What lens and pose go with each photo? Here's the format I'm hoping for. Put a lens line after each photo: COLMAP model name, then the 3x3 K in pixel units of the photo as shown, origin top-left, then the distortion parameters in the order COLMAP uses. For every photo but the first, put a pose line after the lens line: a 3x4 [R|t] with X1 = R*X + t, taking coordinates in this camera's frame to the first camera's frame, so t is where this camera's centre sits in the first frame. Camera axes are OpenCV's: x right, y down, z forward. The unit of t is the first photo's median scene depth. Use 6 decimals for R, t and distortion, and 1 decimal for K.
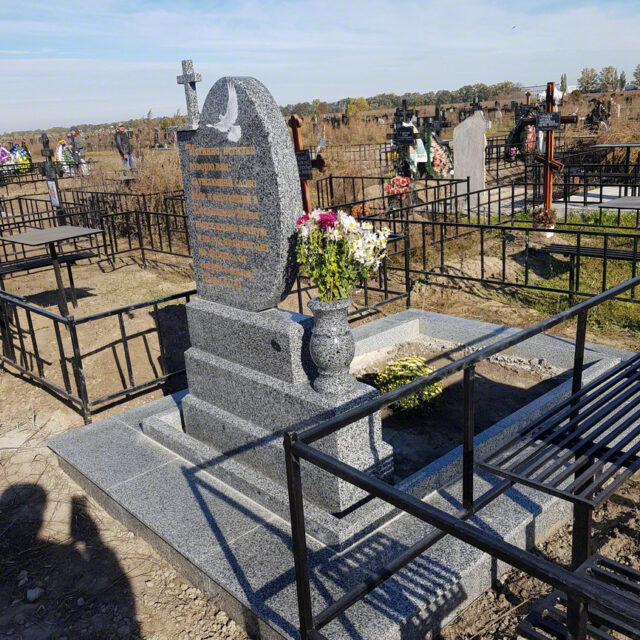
lens RADIAL K [[660.3, 0, 319.6], [0, 660.3, 321.8], [0, 0, 1]] dist [0.011797, 0.000000]
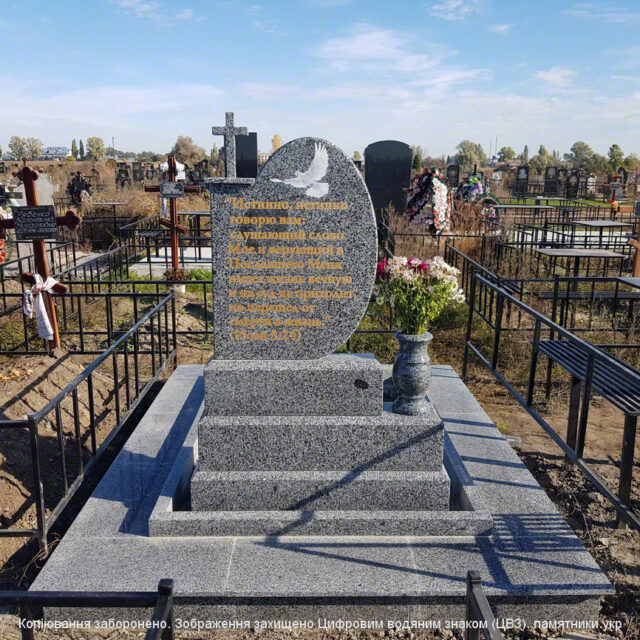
lens RADIAL K [[660.3, 0, 317.1], [0, 660.3, 306.8], [0, 0, 1]] dist [0.011797, 0.000000]
pose [[0.657801, -0.076482, 0.749299, -0.875287], [0.165334, 0.985229, -0.044582, -0.050075], [-0.734822, 0.153211, 0.660730, 0.310098]]
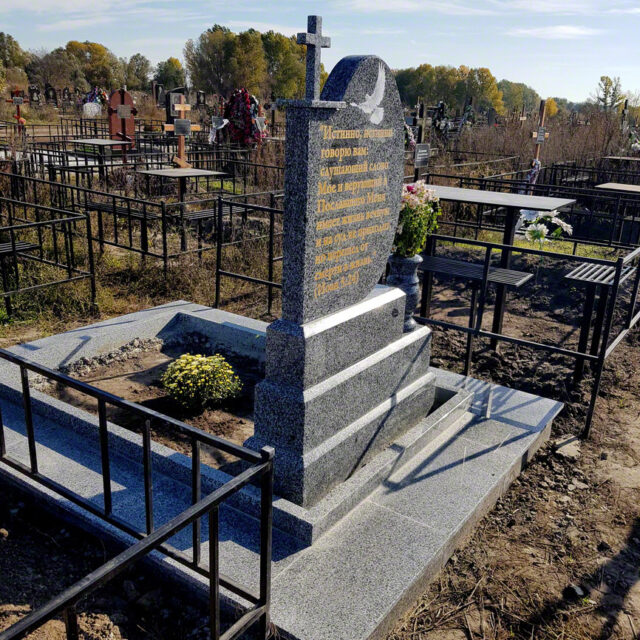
lens RADIAL K [[660.3, 0, 319.8], [0, 660.3, 331.6], [0, 0, 1]] dist [0.011797, 0.000000]
pose [[-0.222476, -0.263778, 0.938577, -1.038585], [0.259661, 0.911900, 0.317829, -0.305241], [-0.939724, 0.314421, -0.134383, 1.226863]]
